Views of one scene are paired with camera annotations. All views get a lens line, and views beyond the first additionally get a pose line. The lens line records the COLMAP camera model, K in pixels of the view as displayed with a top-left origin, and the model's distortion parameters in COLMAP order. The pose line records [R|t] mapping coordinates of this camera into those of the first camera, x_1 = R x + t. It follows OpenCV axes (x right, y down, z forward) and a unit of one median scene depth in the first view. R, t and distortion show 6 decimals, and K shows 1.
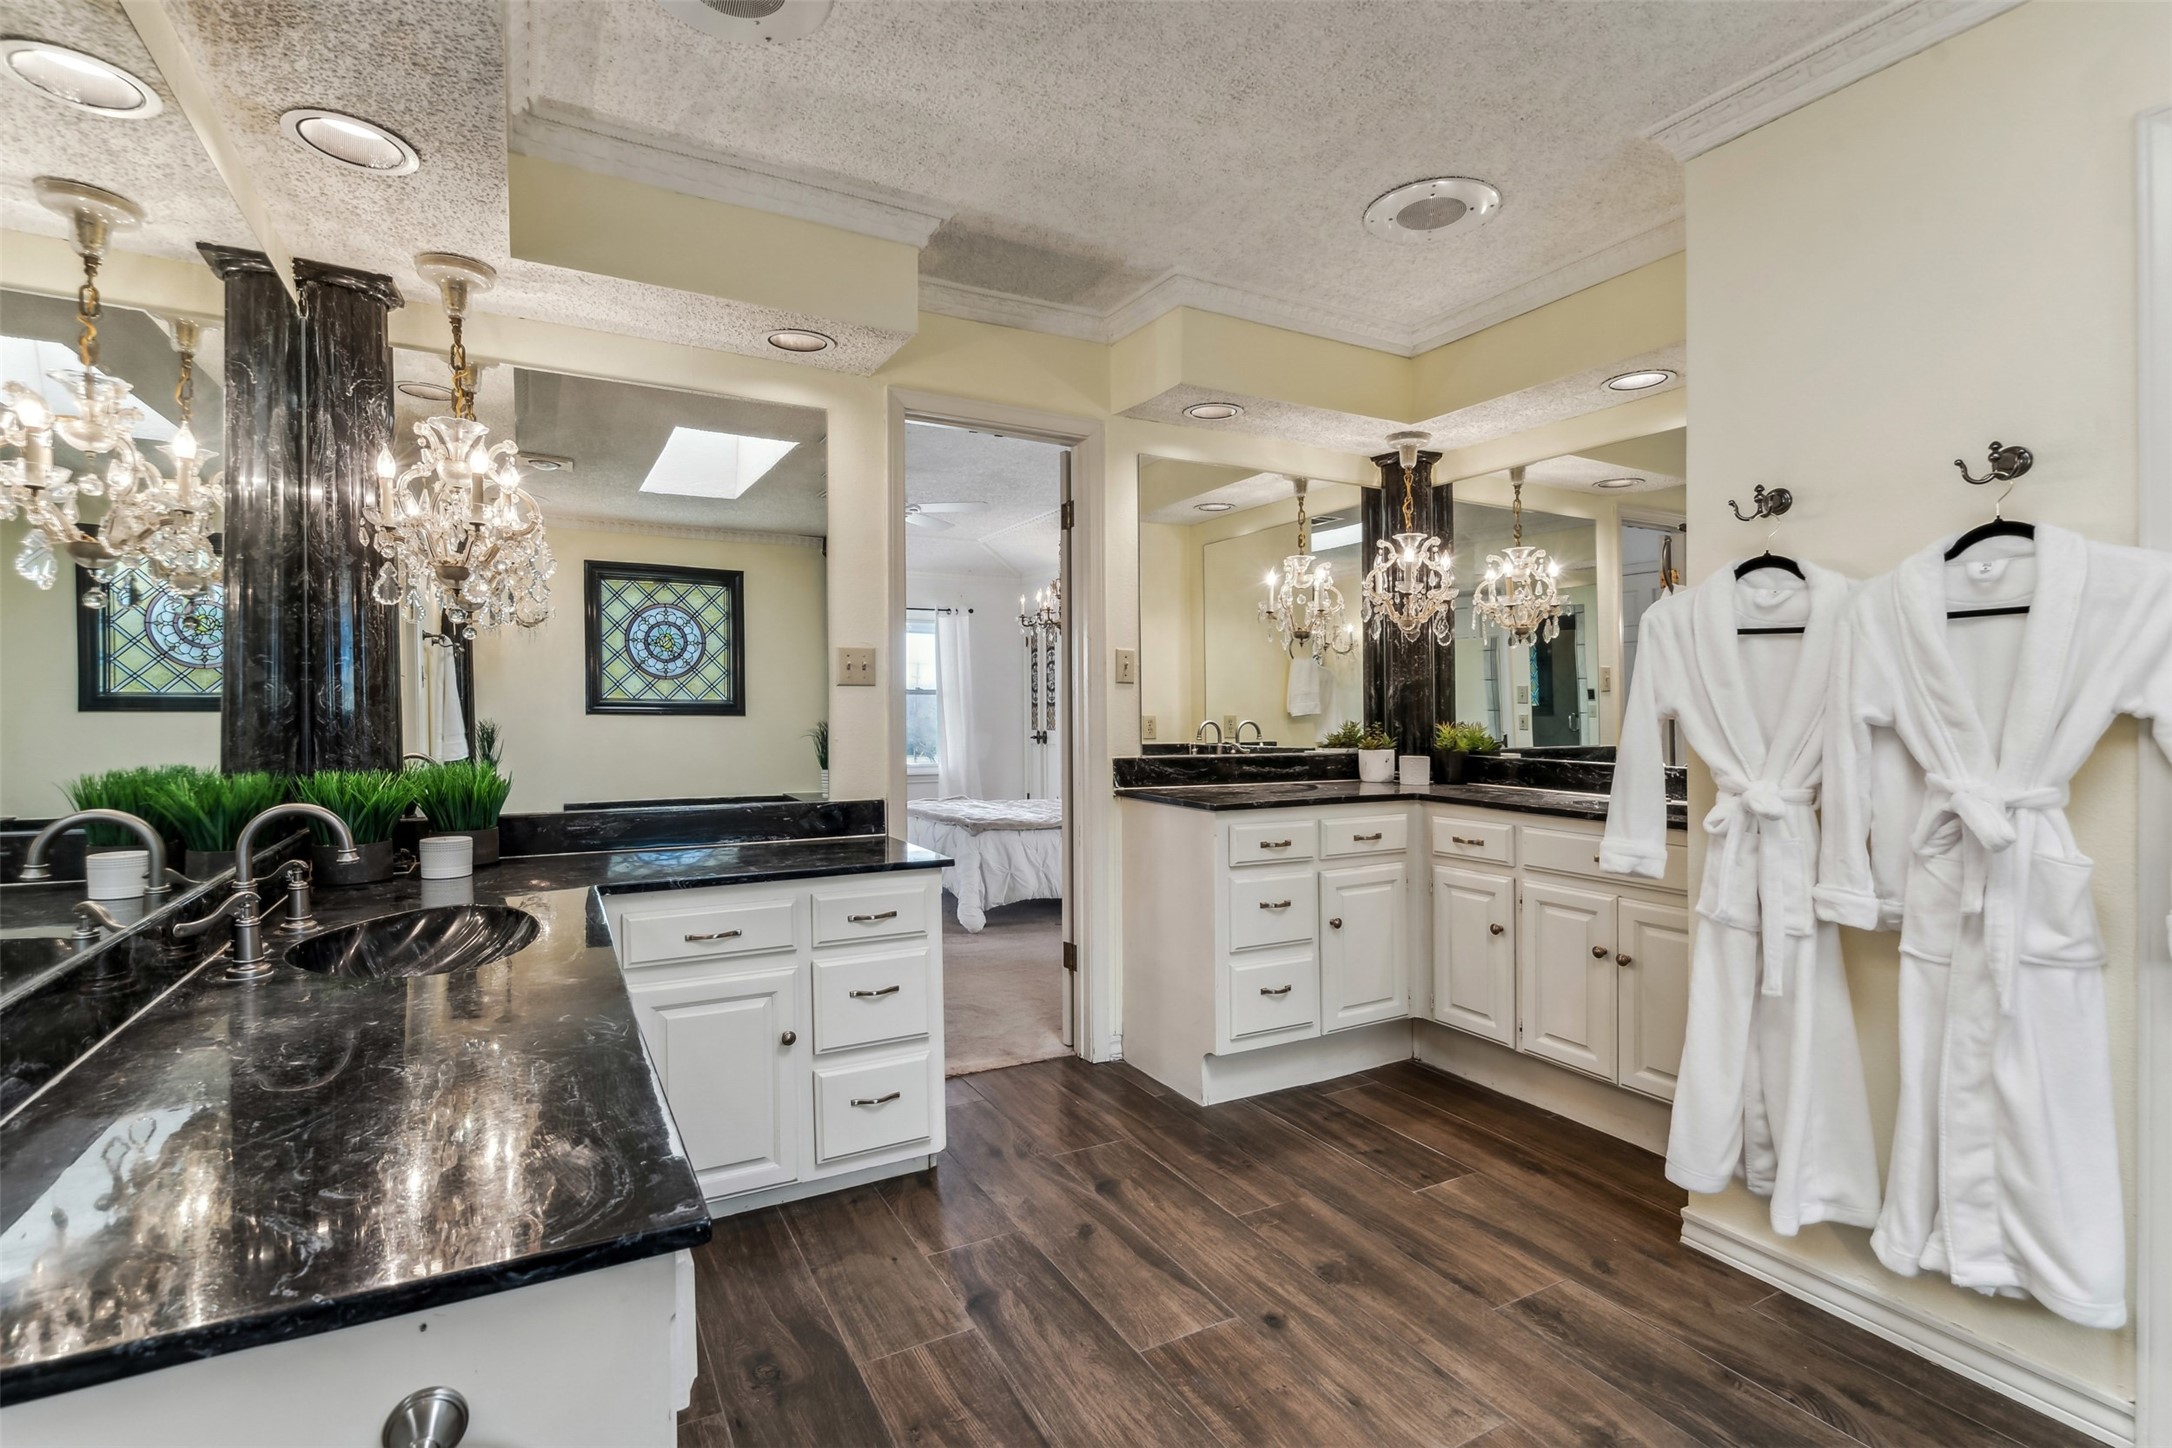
lens RADIAL K [[1002.8, 0, 1081.1], [0, 1002.8, 736.6], [0, 0, 1]] dist [-0.005422, 0.002900]
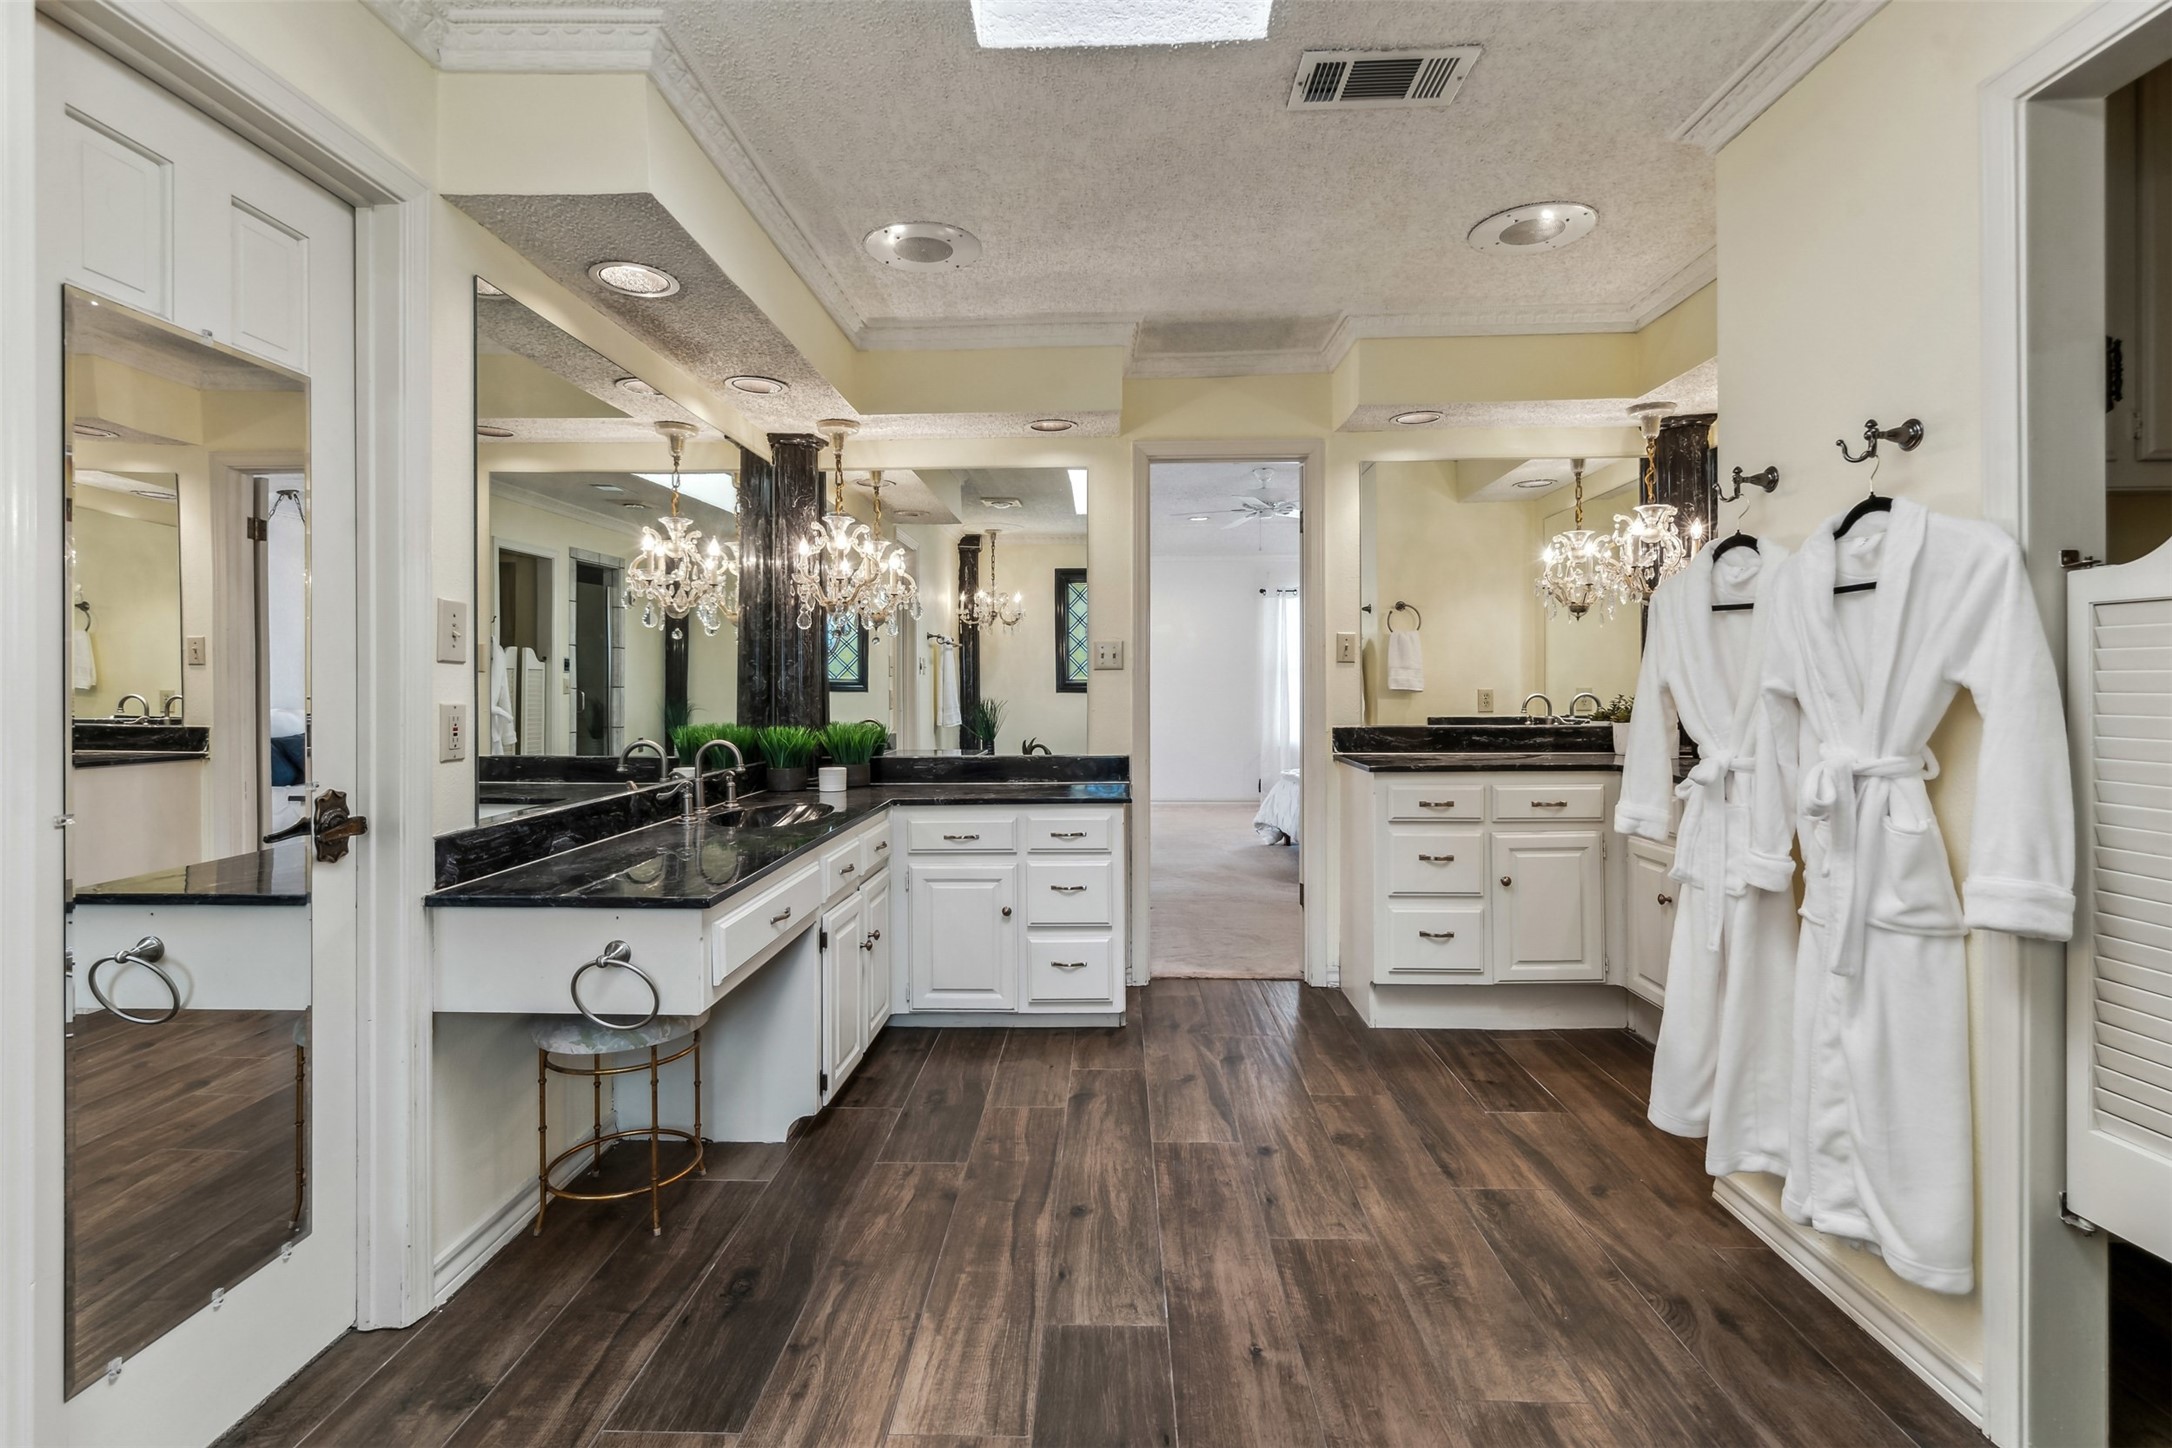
lens RADIAL K [[1002.8, 0, 1087.5], [0, 1002.8, 707.9], [0, 0, 1]] dist [-0.005422, 0.002900]
pose [[0.862997, 0.001457, -0.505206, 0.572851], [-0.003451, 0.999990, -0.003011, 0.005154], [0.505196, 0.004342, 0.862993, -0.224598]]
